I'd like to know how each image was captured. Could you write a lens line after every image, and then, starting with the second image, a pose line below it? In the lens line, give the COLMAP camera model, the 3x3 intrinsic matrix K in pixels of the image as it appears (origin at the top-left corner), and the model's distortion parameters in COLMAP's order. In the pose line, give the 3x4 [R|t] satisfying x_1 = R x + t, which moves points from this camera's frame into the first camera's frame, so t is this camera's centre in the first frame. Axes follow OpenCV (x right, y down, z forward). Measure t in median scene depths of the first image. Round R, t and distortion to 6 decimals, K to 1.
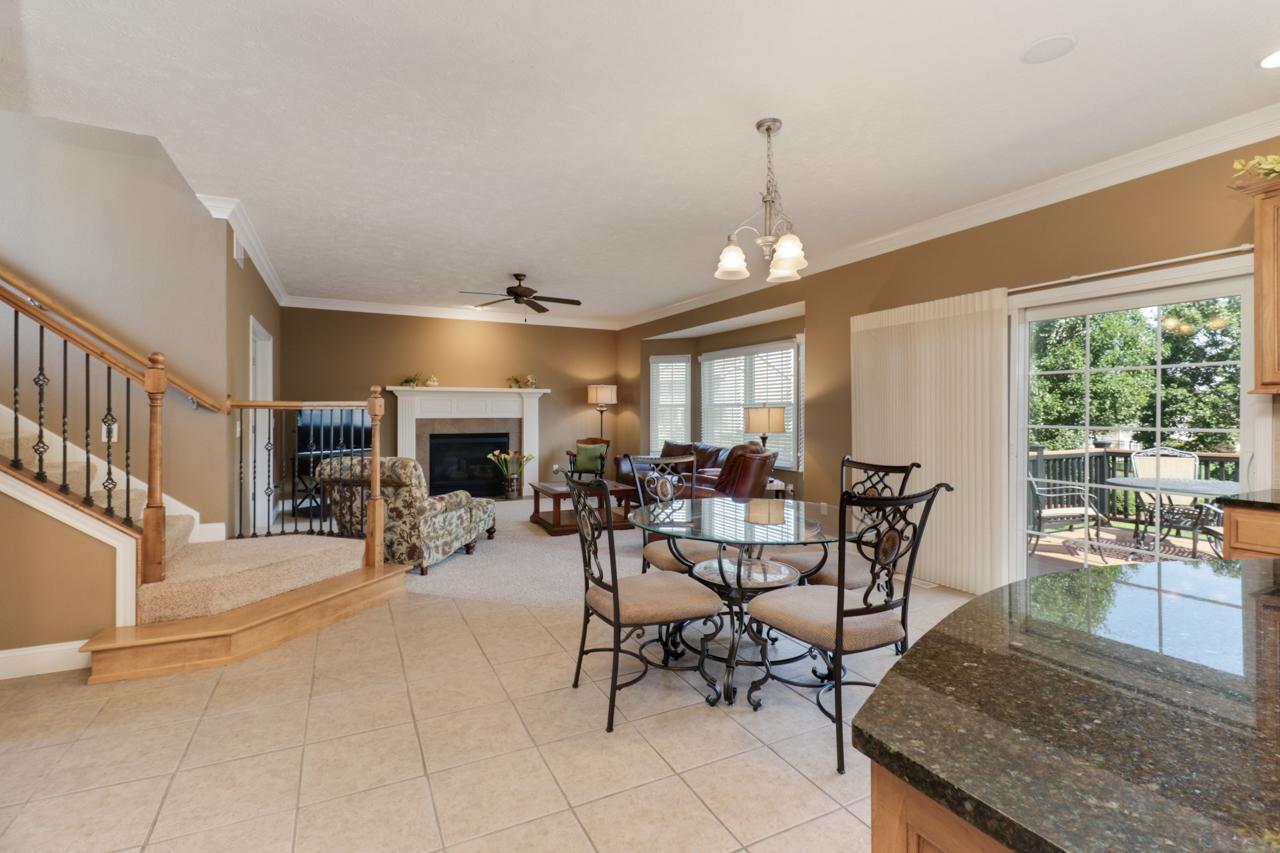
lens RADIAL K [[579.6, 0, 649.4], [0, 579.6, 410.8], [0, 0, 1]] dist [0.018823, -0.013996]
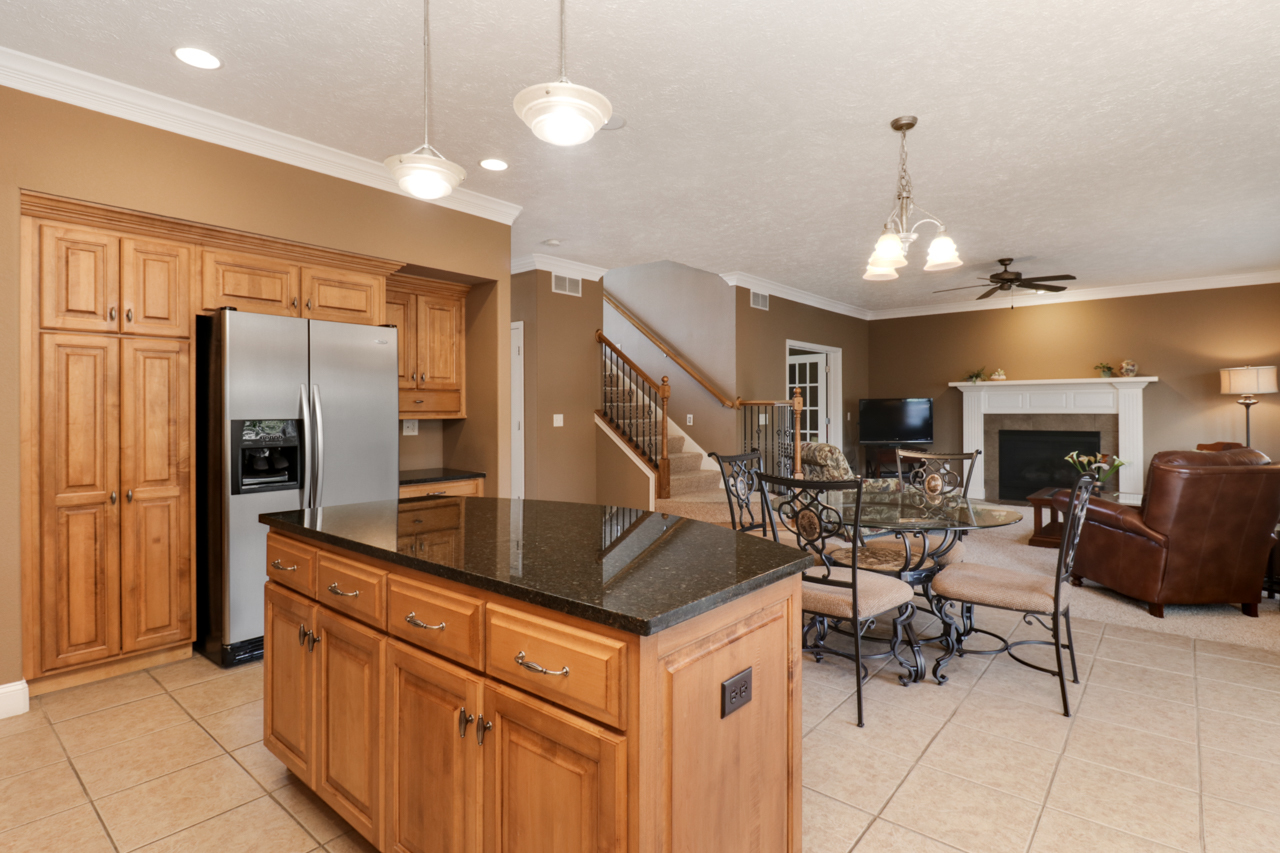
lens RADIAL K [[638.5, 0, 647.7], [0, 638.5, 399.5], [0, 0, 1]] dist [0.011846, -0.014410]
pose [[0.390469, -0.015251, -0.920490, 0.370189], [0.005826, 0.999884, -0.014095, 0.001087], [0.920598, 0.000141, 0.390512, 0.052304]]
